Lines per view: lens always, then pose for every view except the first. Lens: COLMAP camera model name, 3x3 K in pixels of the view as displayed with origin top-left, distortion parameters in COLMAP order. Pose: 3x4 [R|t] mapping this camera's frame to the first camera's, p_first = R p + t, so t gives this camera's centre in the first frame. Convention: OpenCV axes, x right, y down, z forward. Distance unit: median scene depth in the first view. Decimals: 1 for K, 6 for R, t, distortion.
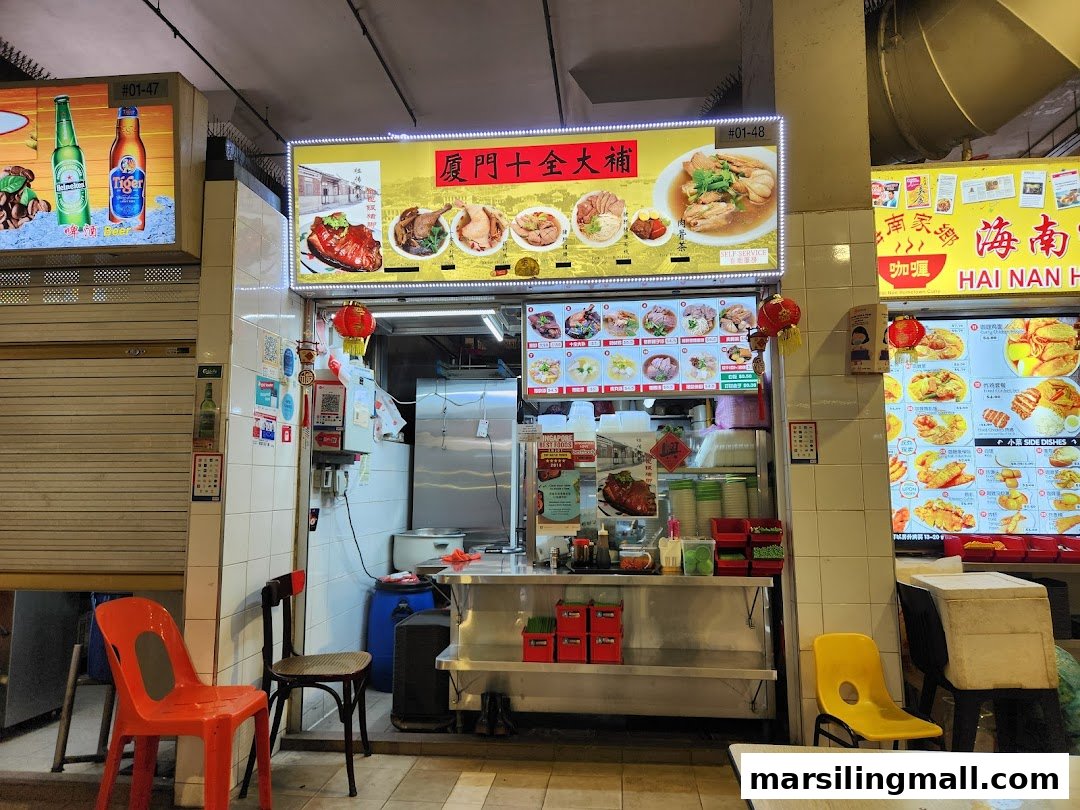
lens RADIAL K [[740.9, 0, 545.3], [0, 740.9, 415.2], [0, 0, 1]] dist [0.065453, -0.001294]
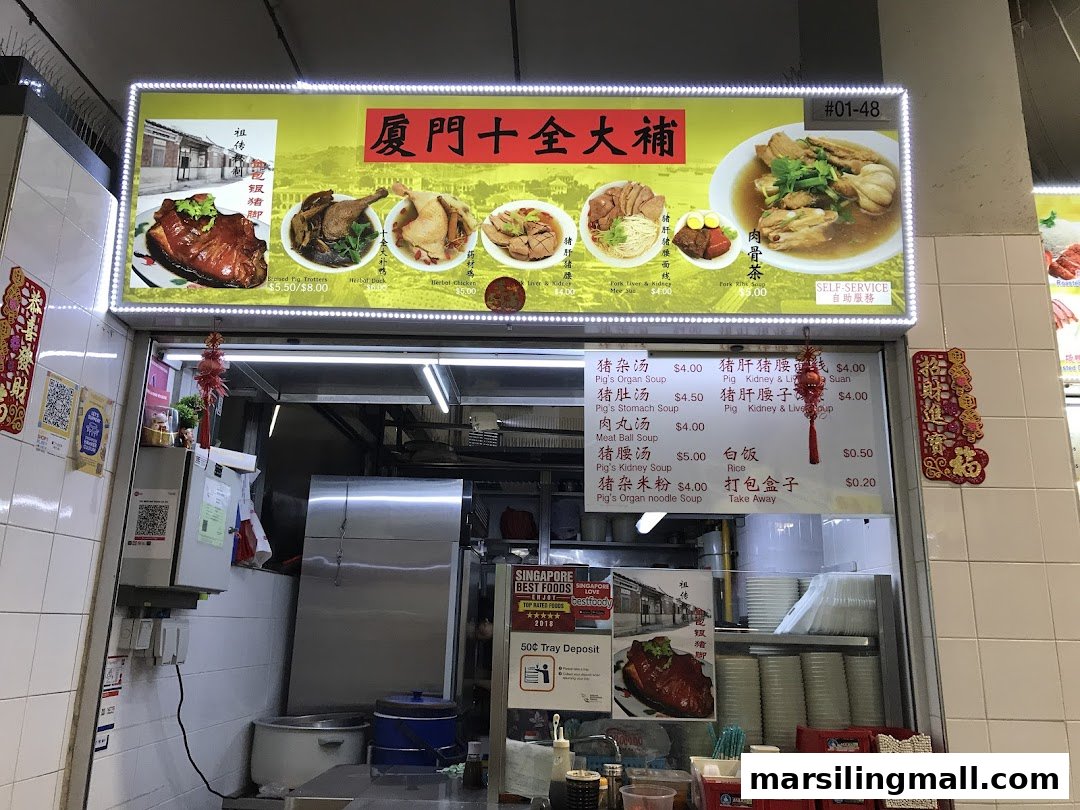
lens RADIAL K [[801.7, 0, 539.7], [0, 801.7, 402.2], [0, 0, 1]] dist [0.096632, -0.239235]
pose [[0.996645, 0.044858, 0.068456, -0.037545], [-0.034439, 0.988621, -0.146431, -0.012555], [-0.074246, 0.143582, 0.986849, 0.351763]]
